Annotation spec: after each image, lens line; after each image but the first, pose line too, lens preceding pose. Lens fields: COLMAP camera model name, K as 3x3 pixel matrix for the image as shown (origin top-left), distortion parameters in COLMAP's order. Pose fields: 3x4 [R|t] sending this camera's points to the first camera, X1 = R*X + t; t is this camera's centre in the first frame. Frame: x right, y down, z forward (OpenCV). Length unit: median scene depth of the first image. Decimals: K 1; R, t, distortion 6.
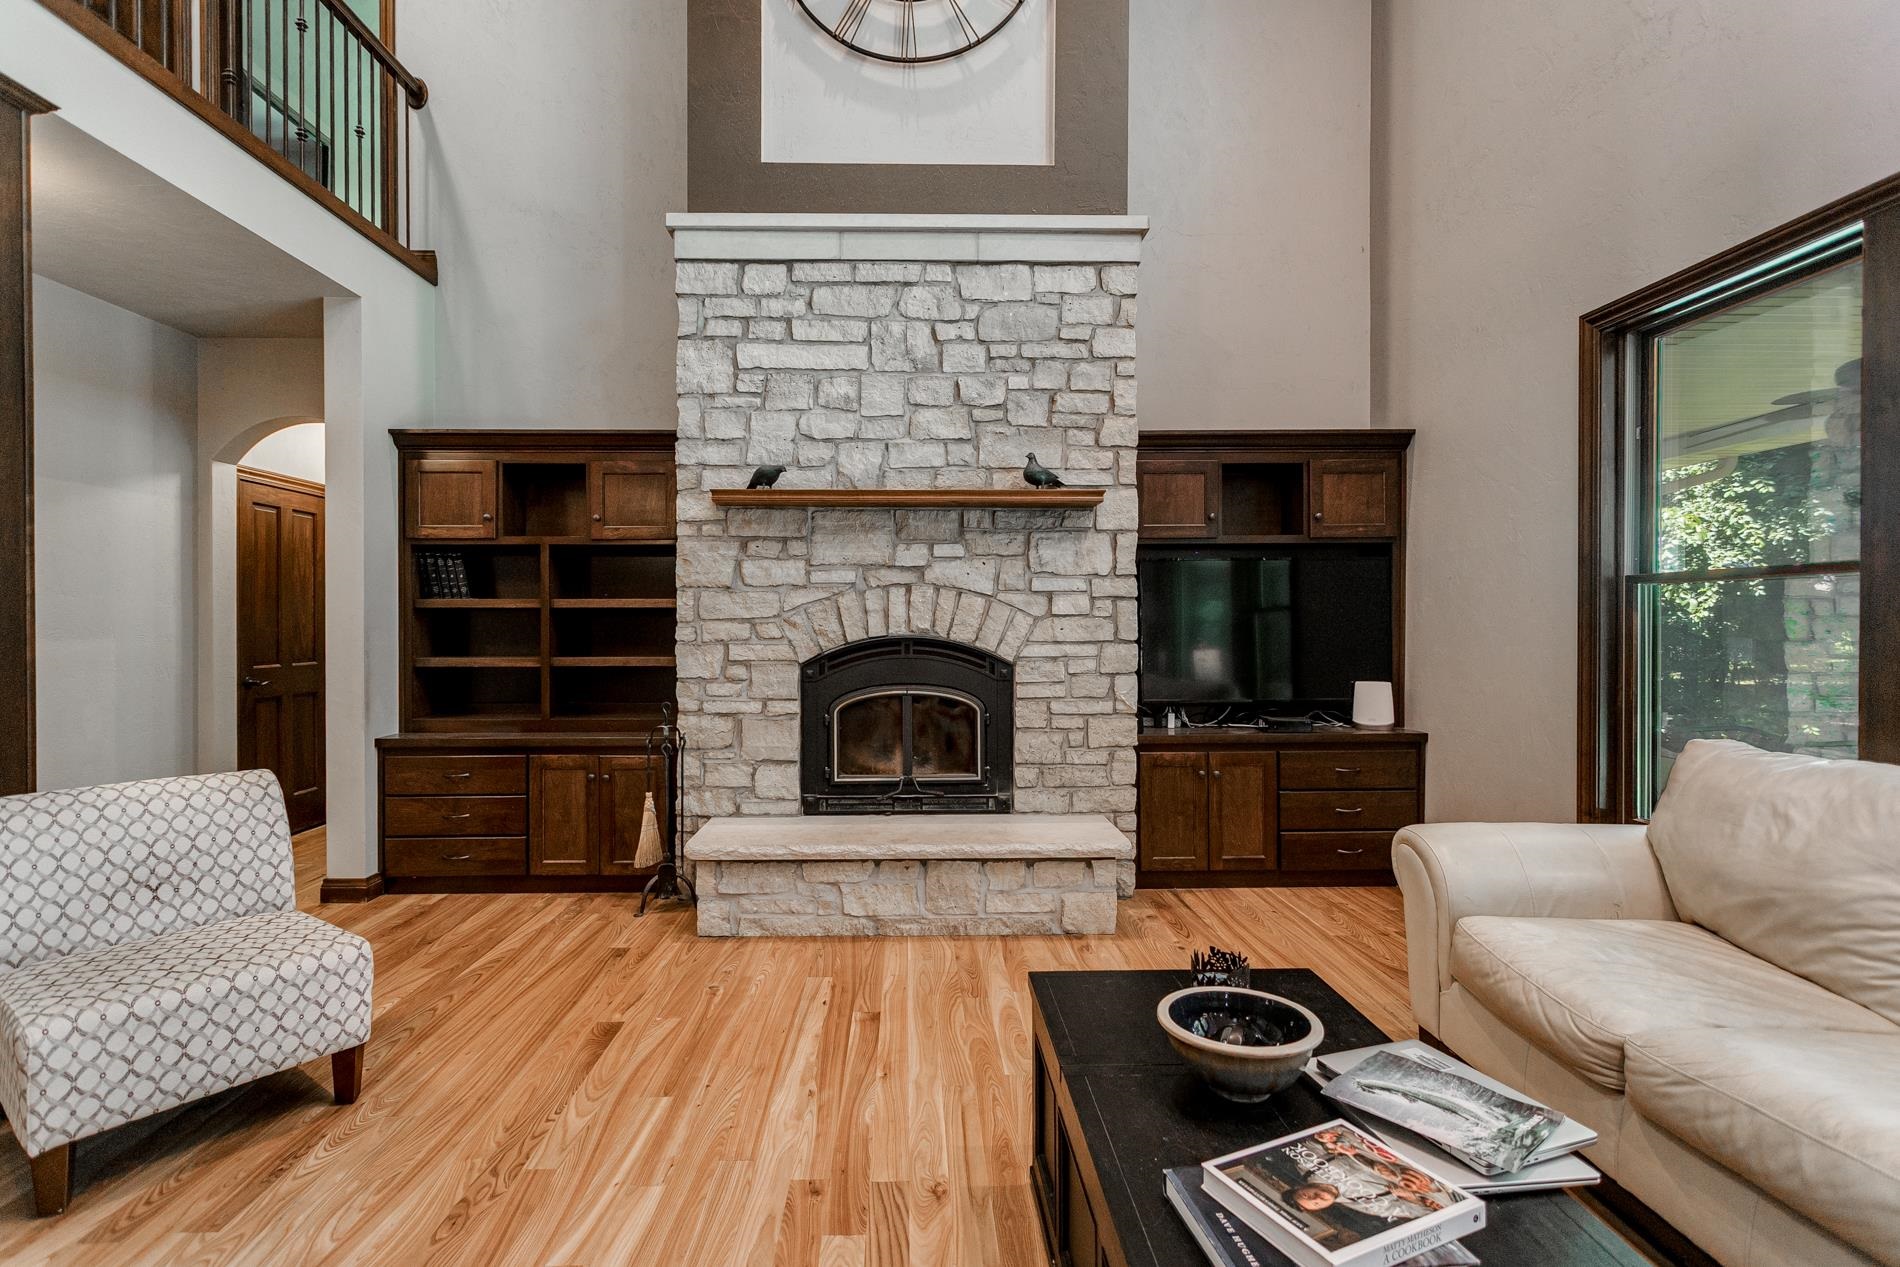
lens RADIAL K [[903.0, 0, 910.2], [0, 903.0, 627.2], [0, 0, 1]] dist [0.000778, 0.002103]
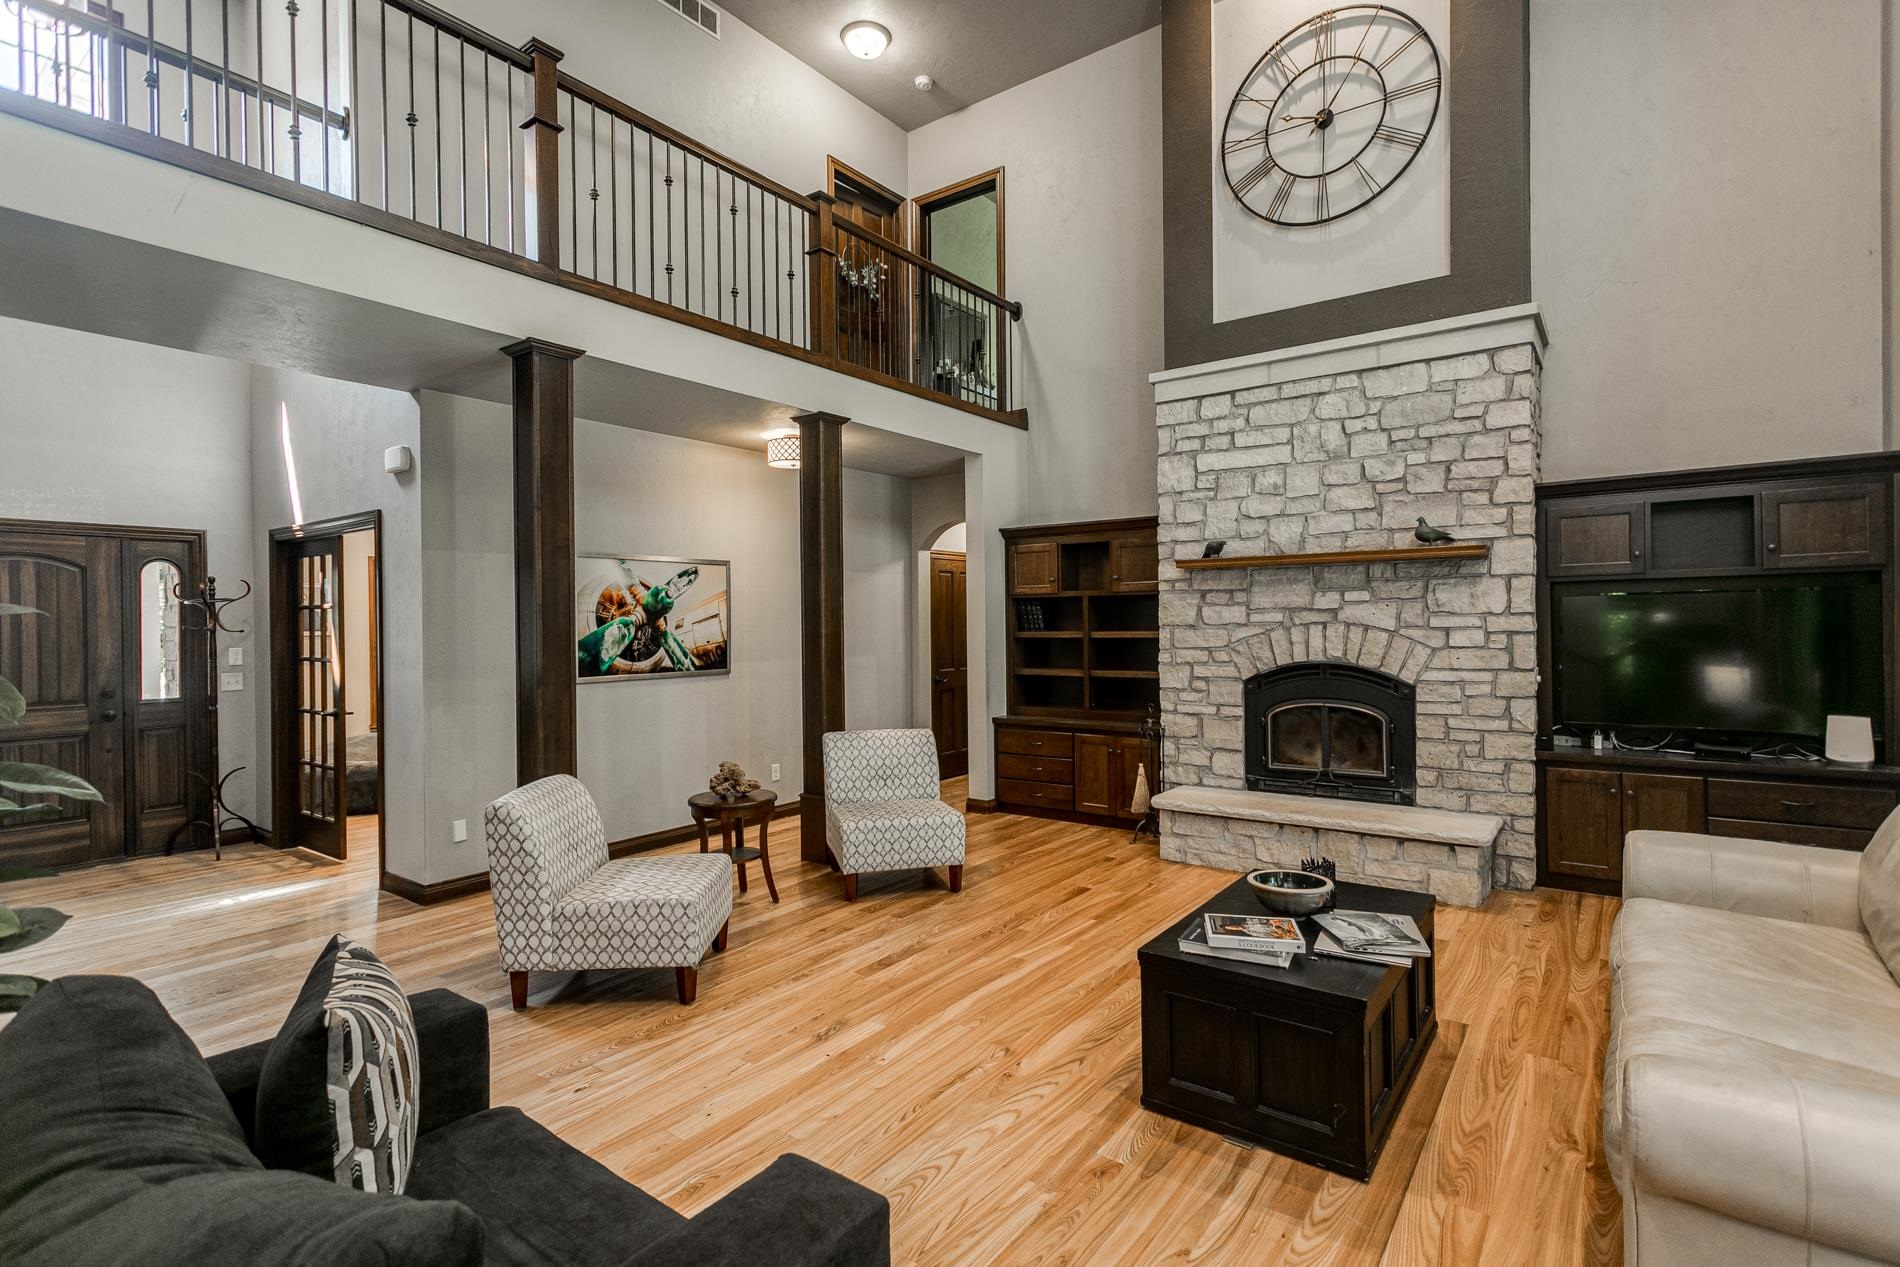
lens RADIAL K [[909.8, 0, 948.9], [0, 909.8, 626.9], [0, 0, 1]] dist [0.001897, -0.000994]
pose [[0.792564, -0.004825, -0.609770, 0.371806], [0.007138, 0.999974, 0.001365, -0.046722], [0.609747, -0.005435, 0.792577, -0.380363]]
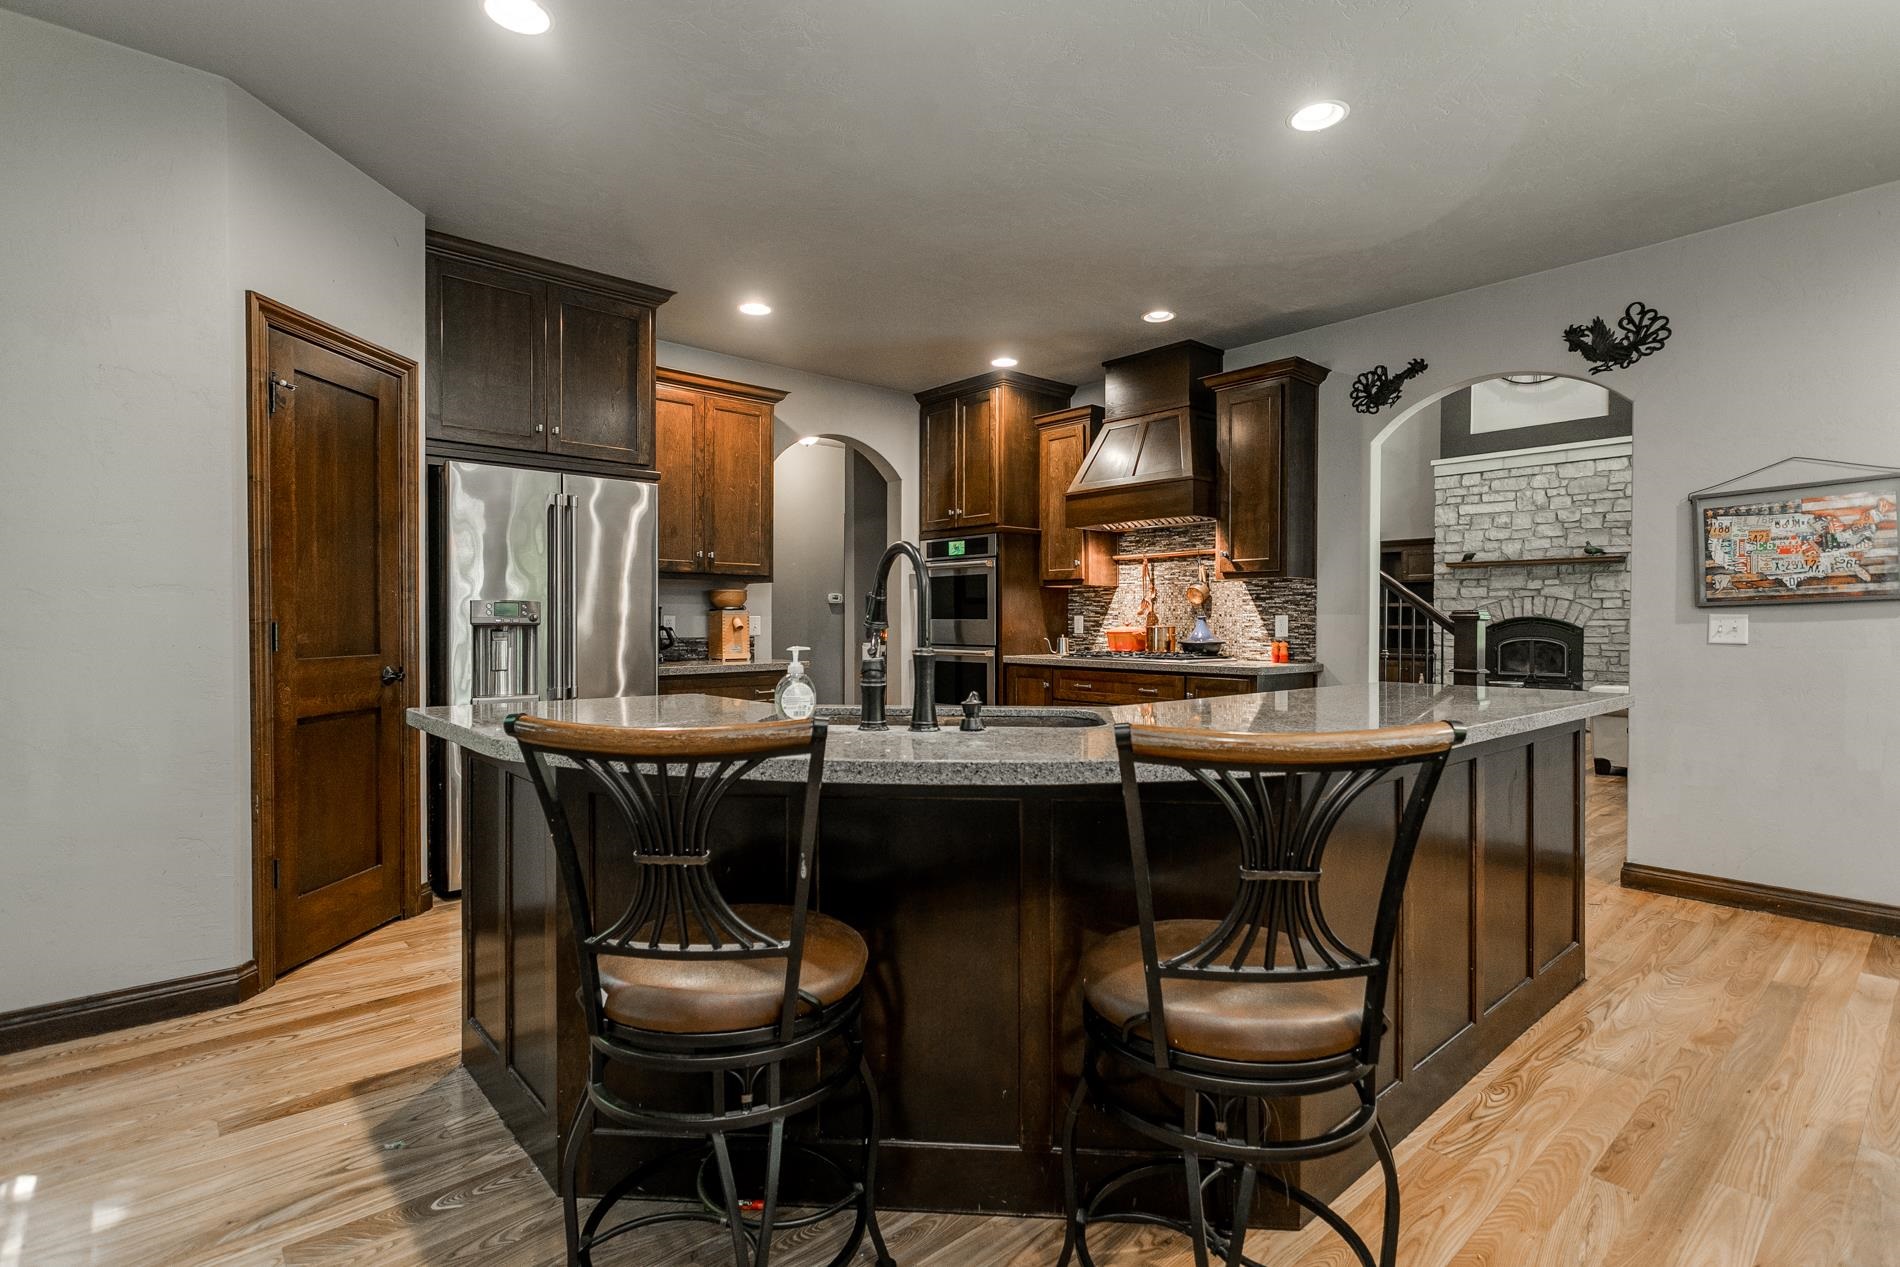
lens RADIAL K [[909.8, 0, 950.9], [0, 909.8, 635.3], [0, 0, 1]] dist [0.001897, -0.000994]
pose [[0.657128, 0.015087, -0.753628, 0.833593], [-0.005359, 0.999868, 0.015345, 0.030541], [0.753760, -0.006045, 0.657122, -1.848092]]
